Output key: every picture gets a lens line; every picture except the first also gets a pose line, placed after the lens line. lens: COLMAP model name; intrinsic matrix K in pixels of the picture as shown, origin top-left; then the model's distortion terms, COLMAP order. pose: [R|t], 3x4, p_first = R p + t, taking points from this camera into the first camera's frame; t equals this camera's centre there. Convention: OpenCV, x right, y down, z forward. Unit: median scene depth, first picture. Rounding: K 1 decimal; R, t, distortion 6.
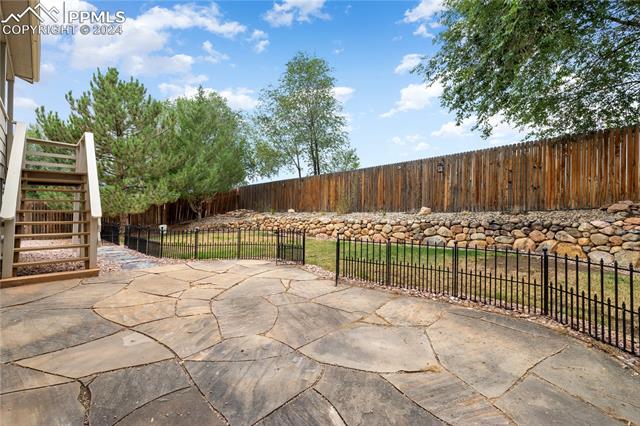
lens RADIAL K [[271.8, 0, 315.5], [0, 271.8, 205.6], [0, 0, 1]] dist [-0.001940, -0.000555]
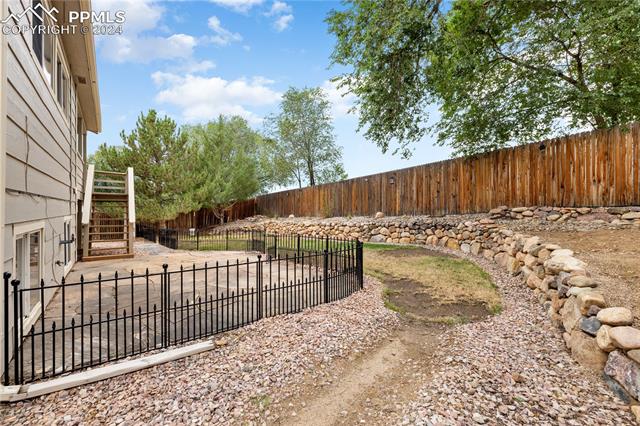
lens RADIAL K [[269.3, 0, 318.1], [0, 269.3, 211.0], [0, 0, 1]] dist [-0.000248, -0.000214]
pose [[0.991450, -0.015355, -0.129582, 0.263239], [0.015793, 0.999873, 0.002357, -0.006331], [0.129529, -0.004383, 0.991566, -0.239985]]
